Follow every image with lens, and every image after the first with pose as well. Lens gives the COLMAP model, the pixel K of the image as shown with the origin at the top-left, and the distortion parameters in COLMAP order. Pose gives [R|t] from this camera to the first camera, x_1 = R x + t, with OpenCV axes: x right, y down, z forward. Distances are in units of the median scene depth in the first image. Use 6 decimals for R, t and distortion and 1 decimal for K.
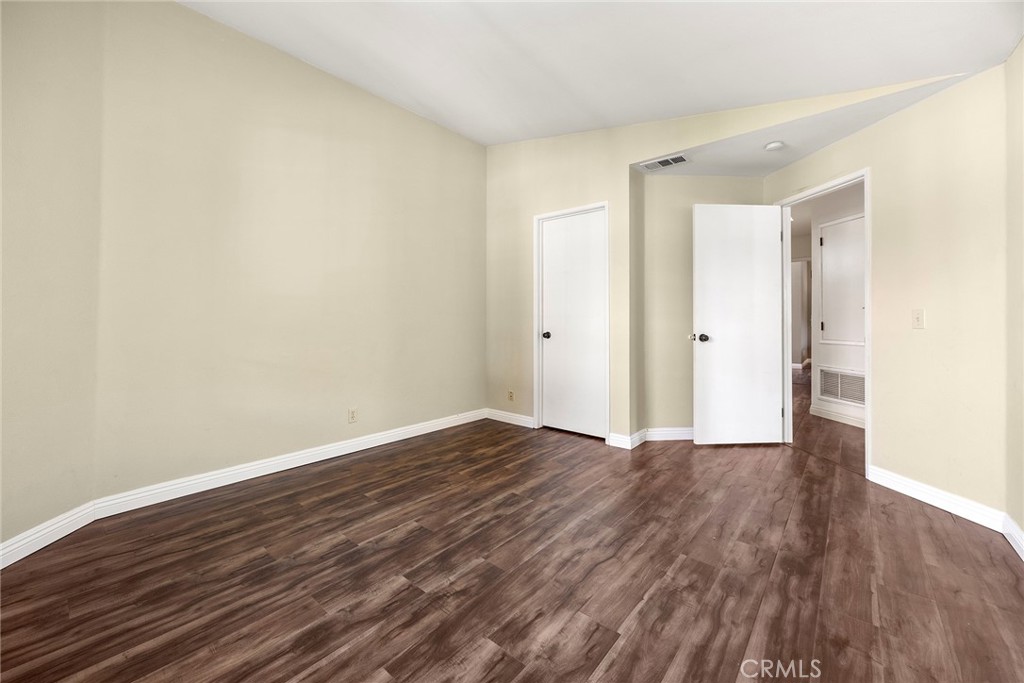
lens RADIAL K [[391.5, 0, 475.8], [0, 391.5, 323.0], [0, 0, 1]] dist [-0.009481, -0.000609]
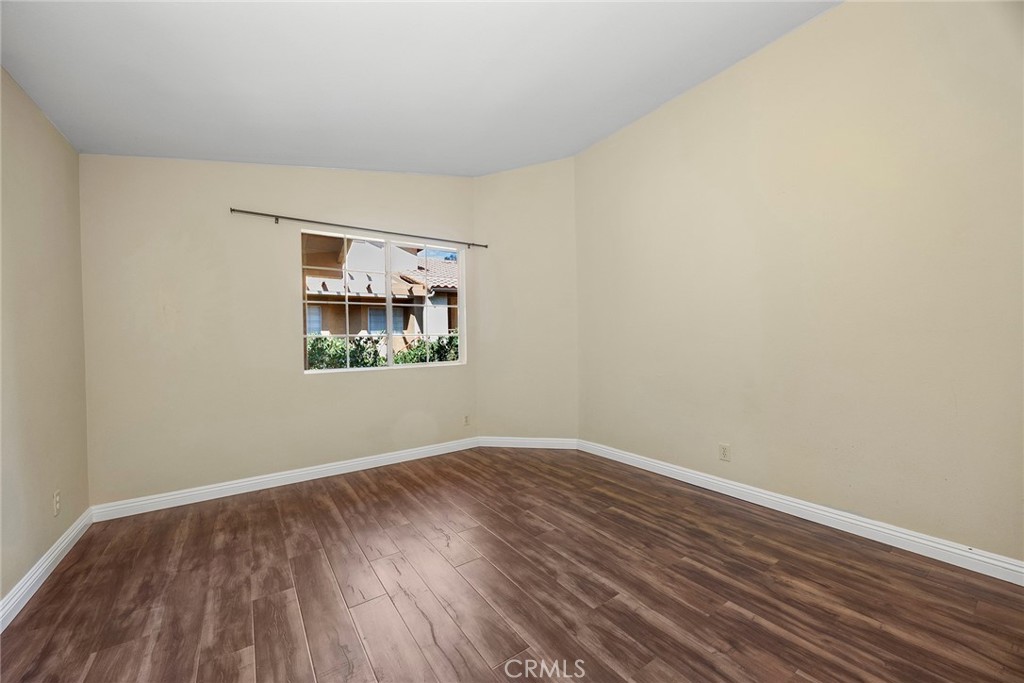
lens RADIAL K [[397.7, 0, 508.1], [0, 397.7, 342.8], [0, 0, 1]] dist [-0.003461, -0.000020]
pose [[-0.208762, 0.009670, -0.977919, 0.838409], [0.015228, 0.999862, 0.006636, -0.006564], [0.977848, -0.013506, -0.208880, 1.006815]]
